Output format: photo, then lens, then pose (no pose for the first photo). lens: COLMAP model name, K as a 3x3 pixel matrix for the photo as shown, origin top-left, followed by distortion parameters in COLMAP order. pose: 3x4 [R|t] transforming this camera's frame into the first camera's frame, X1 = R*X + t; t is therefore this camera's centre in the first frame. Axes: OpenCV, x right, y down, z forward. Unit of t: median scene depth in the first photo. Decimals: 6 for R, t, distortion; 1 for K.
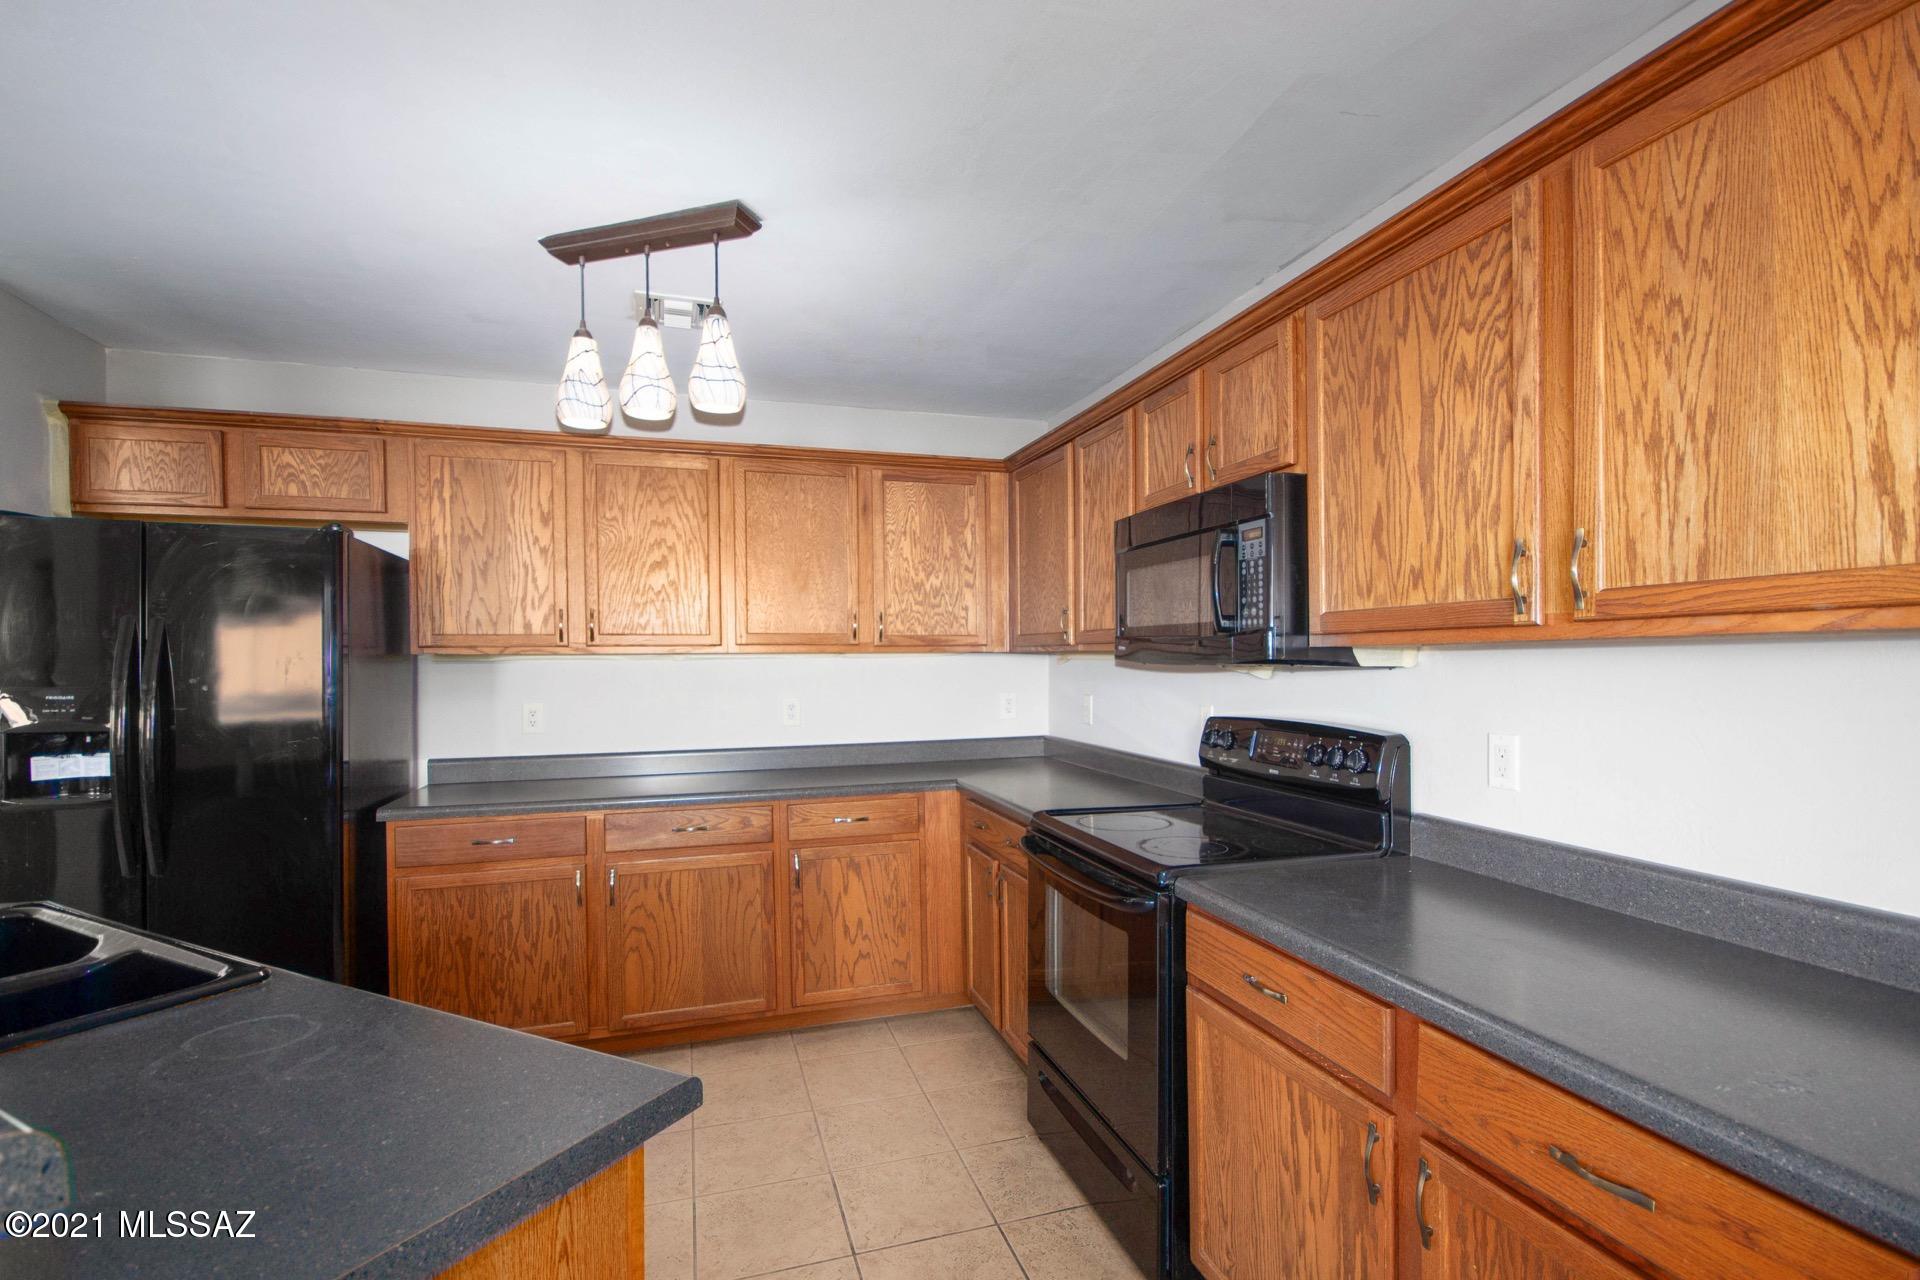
lens RADIAL K [[906.2, 0, 967.1], [0, 906.2, 651.5], [0, 0, 1]] dist [0.002141, -0.000445]
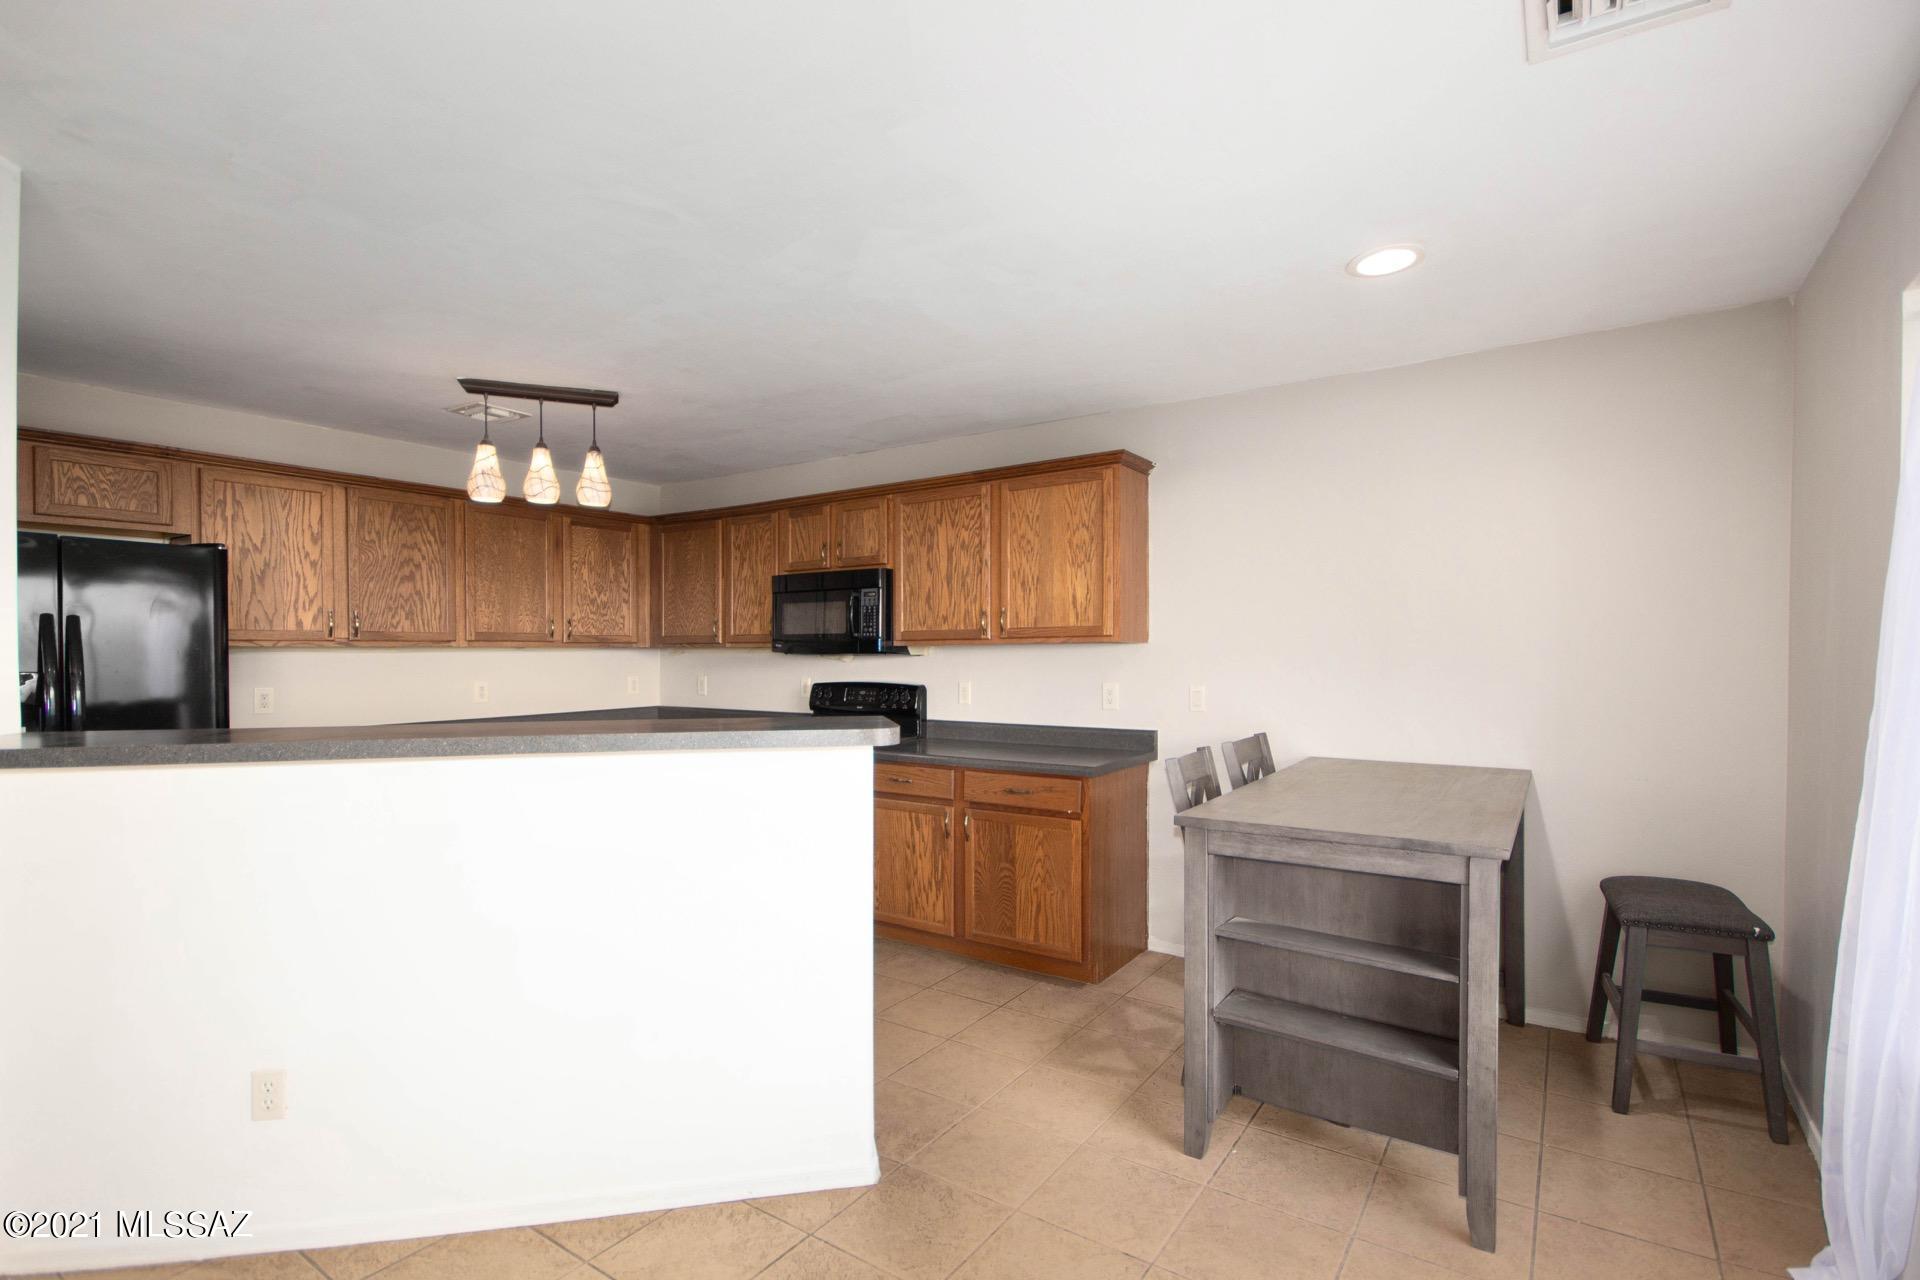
lens RADIAL K [[906.2, 0, 967.1], [0, 906.2, 651.5], [0, 0, 1]] dist [0.002141, -0.000445]
pose [[0.782623, 0.004109, 0.622483, -0.832933], [-0.005615, 0.999984, 0.000459, 0.006073], [-0.622471, -0.003854, 0.782634, -0.828513]]
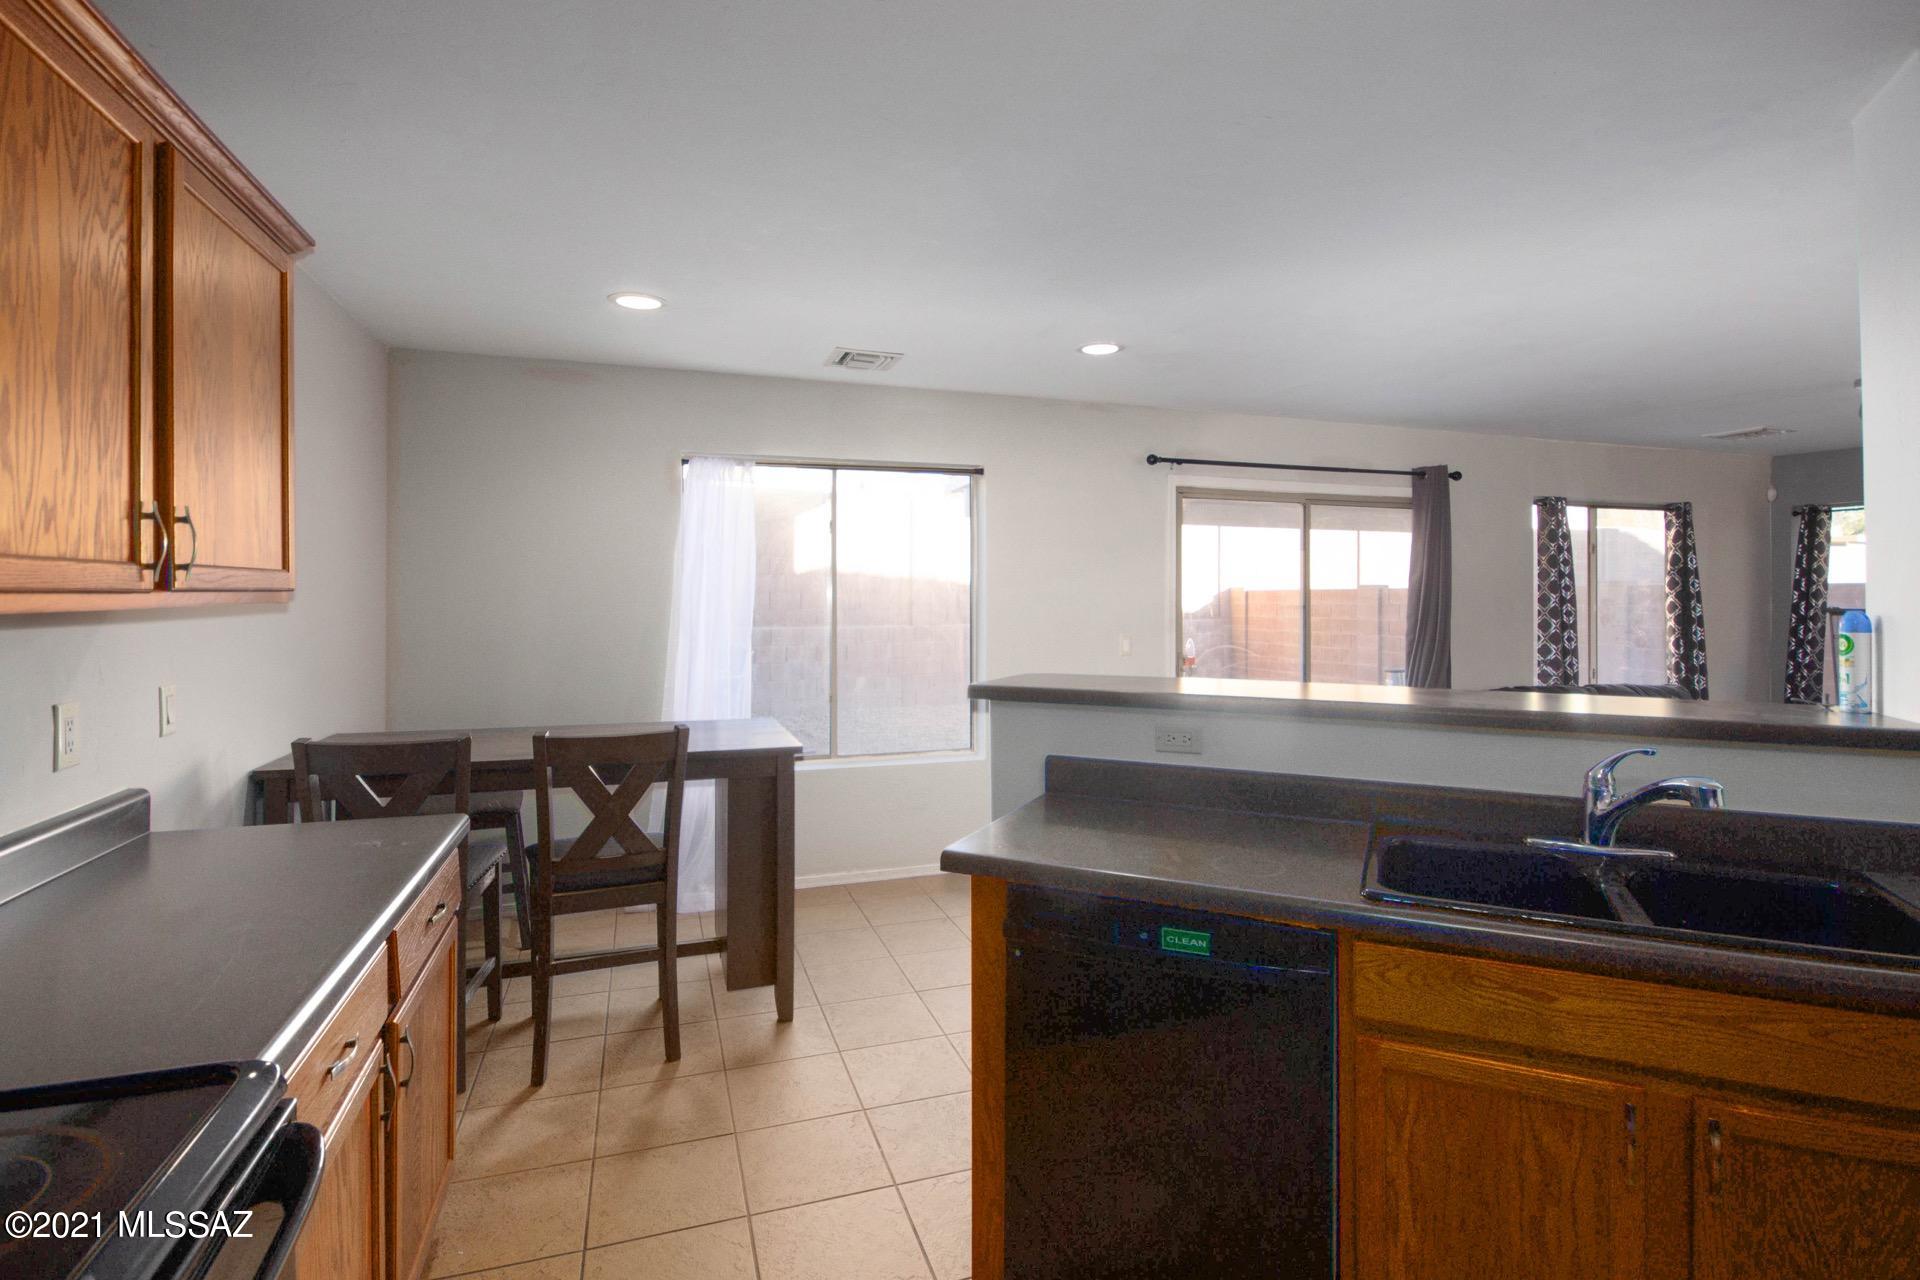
lens RADIAL K [[931.9, 0, 965.1], [0, 931.9, 599.8], [0, 0, 1]] dist [-0.000330, -0.000753]
pose [[-0.999214, 0.007812, -0.038868, -0.121353], [0.007879, 0.999968, -0.001575, -0.010156], [0.038854, -0.001880, -0.999243, 1.358665]]
